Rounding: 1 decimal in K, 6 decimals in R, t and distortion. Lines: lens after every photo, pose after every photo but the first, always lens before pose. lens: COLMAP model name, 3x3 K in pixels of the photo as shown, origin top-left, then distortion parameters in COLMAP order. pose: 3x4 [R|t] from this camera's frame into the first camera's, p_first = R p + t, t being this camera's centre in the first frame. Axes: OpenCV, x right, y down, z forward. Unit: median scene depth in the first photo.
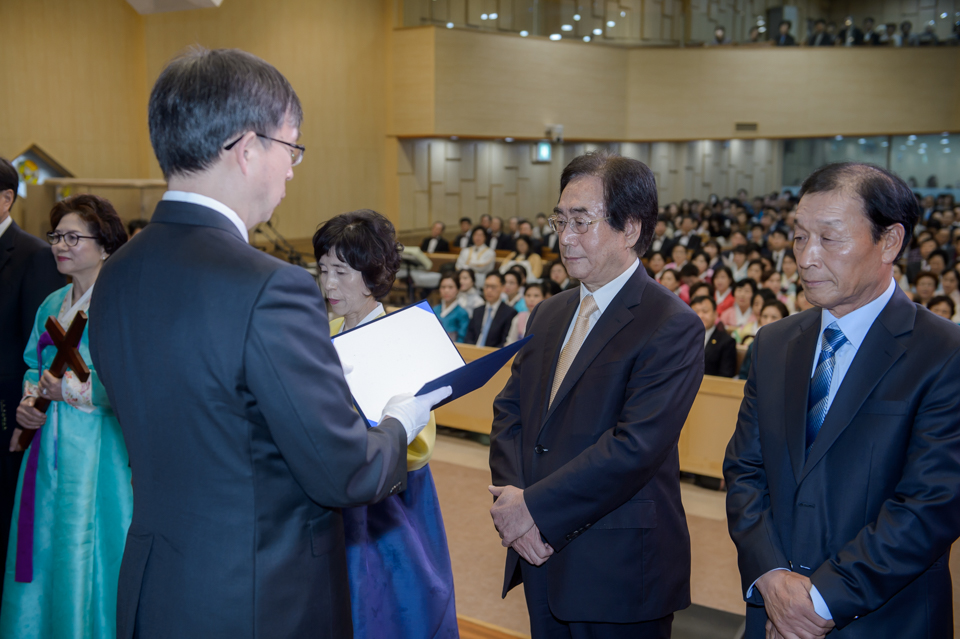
lens RADIAL K [[1236.7, 0, 481.6], [0, 1236.7, 333.5], [0, 0, 1]] dist [0.142643, 0.000000]
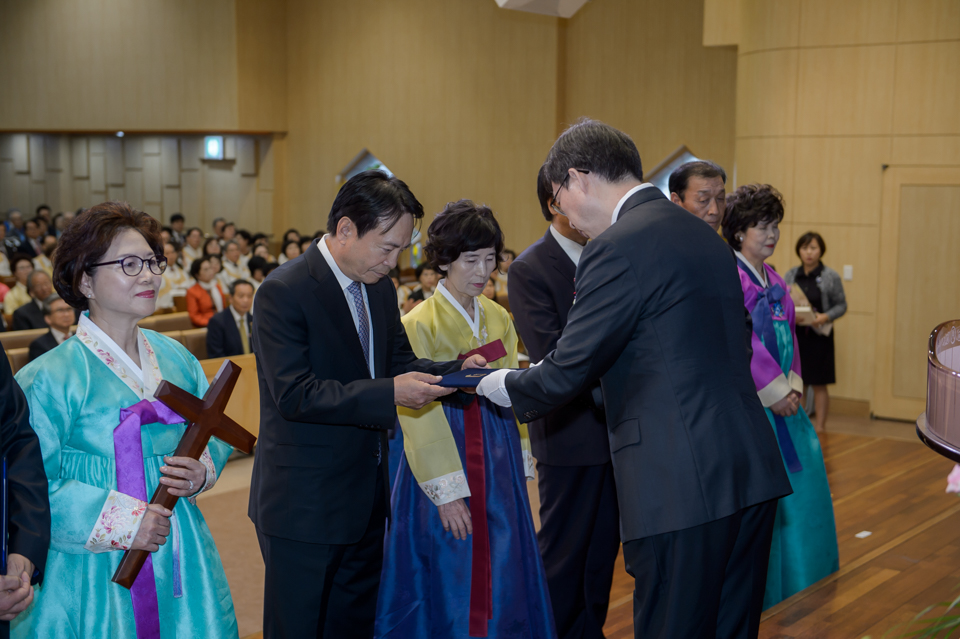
lens RADIAL K [[1482.7, 0, 488.3], [0, 1482.7, 314.1], [0, 0, 1]] dist [0.158382, 0.000000]
pose [[-0.027961, -0.107347, 0.993828, -0.209443], [0.128908, 0.985528, 0.110077, -0.020825], [-0.991262, 0.131190, -0.013718, 0.149428]]
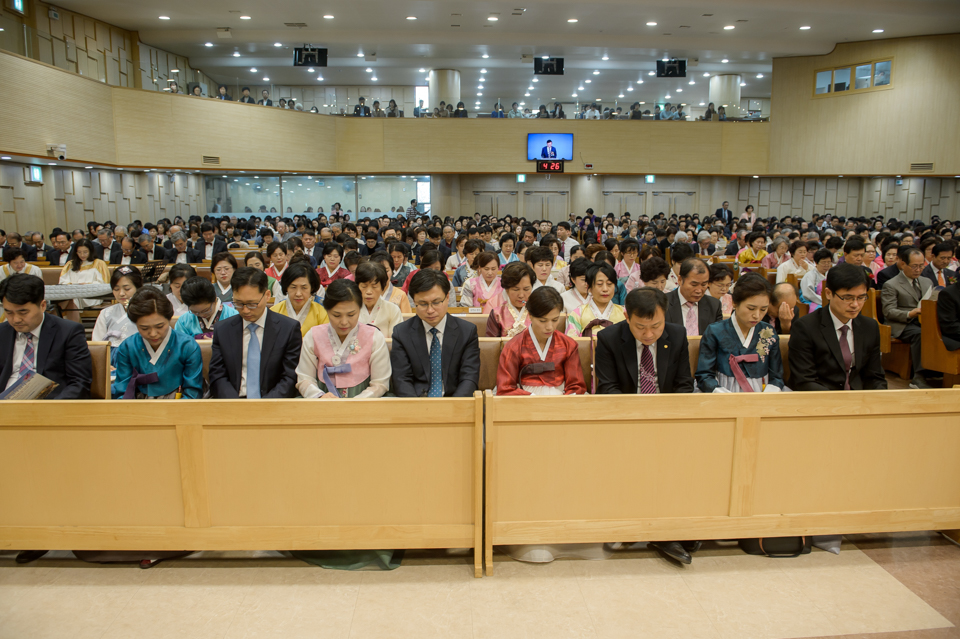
lens RADIAL K [[672.4, 0, 470.5], [0, 672.4, 328.4], [0, 0, 1]] dist [-0.057285, 0.002053]
pose [[0.749270, -0.115703, 0.652079, -0.058784], [0.094251, 0.993228, 0.067936, -0.016067], [-0.655523, 0.010556, 0.755101, 0.346780]]
